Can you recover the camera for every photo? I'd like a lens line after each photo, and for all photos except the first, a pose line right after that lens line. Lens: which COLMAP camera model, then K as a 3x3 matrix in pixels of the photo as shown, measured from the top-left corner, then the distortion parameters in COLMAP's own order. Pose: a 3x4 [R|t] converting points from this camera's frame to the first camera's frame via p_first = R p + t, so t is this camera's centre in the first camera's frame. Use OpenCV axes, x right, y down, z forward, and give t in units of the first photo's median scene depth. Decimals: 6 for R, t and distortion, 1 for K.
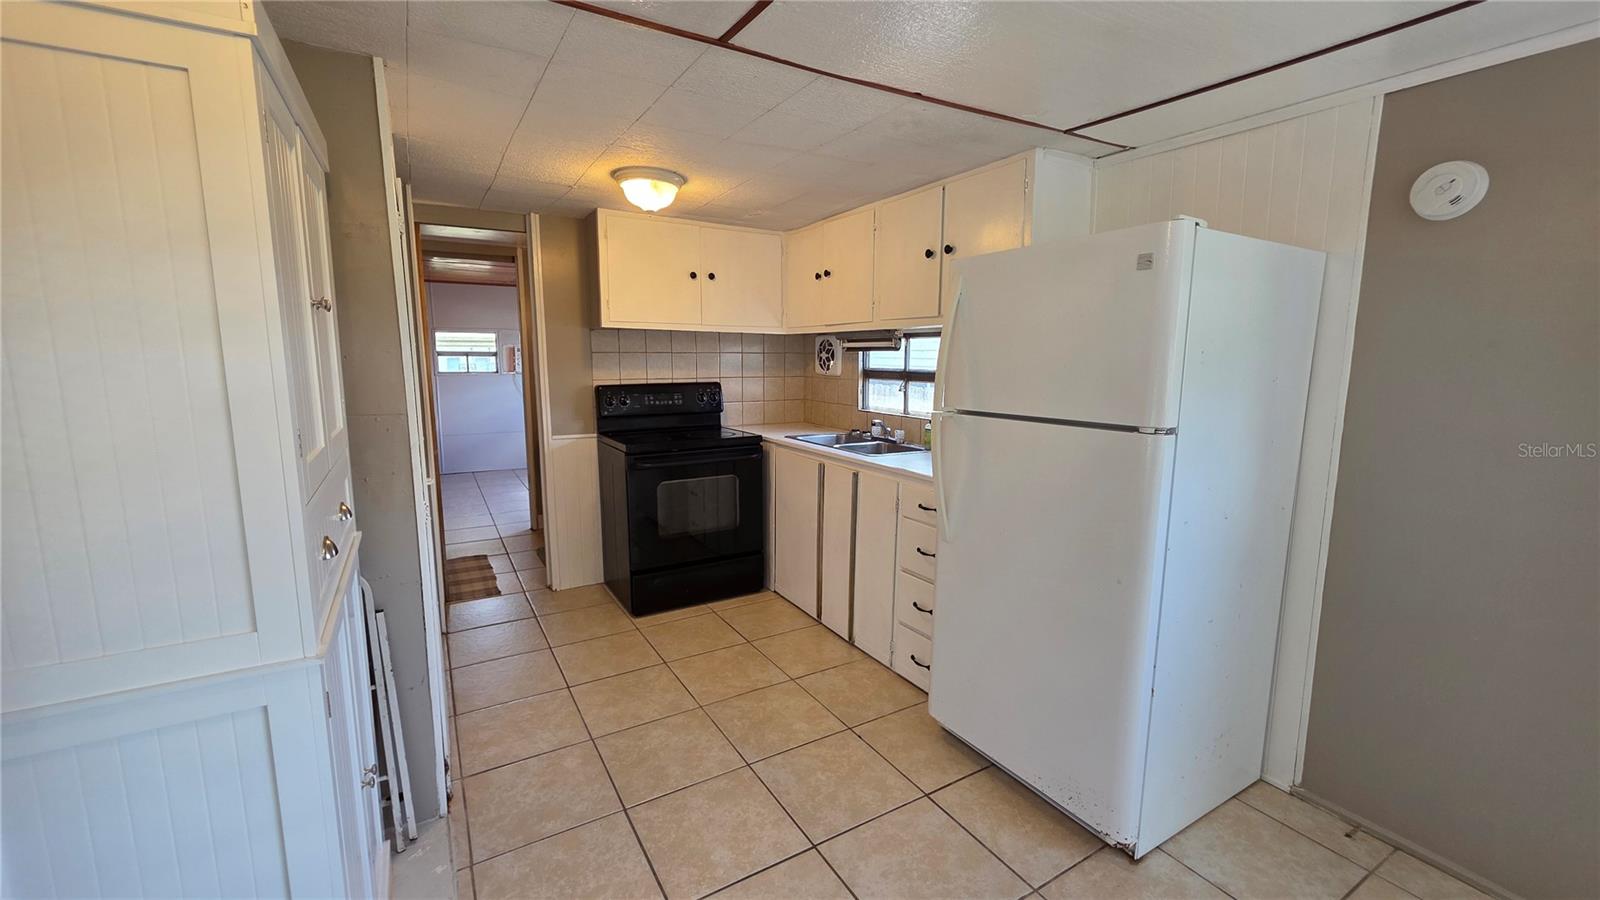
lens RADIAL K [[641.1, 0, 798.1], [0, 641.1, 451.1], [0, 0, 1]] dist [0.000090, -0.000607]
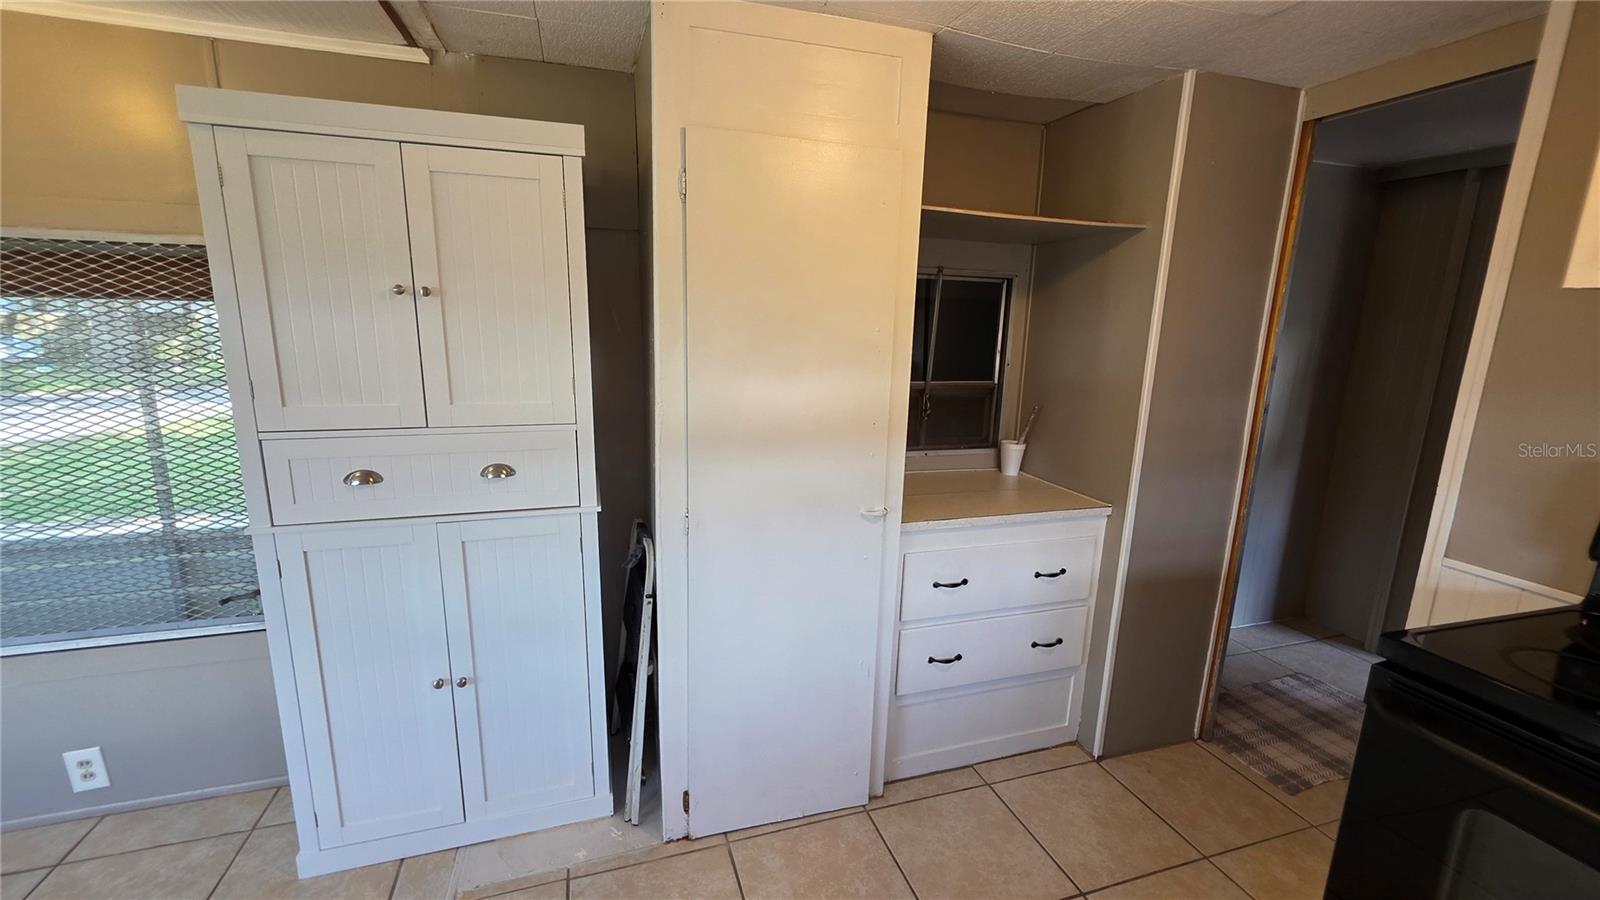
lens RADIAL K [[641.1, 0, 798.2], [0, 641.1, 453.8], [0, 0, 1]] dist [0.000090, -0.000607]
pose [[-0.214780, 0.181981, -0.959558, 0.151148], [-0.175981, 0.959195, 0.221302, -0.161337], [0.960677, 0.216396, -0.173991, 0.969602]]
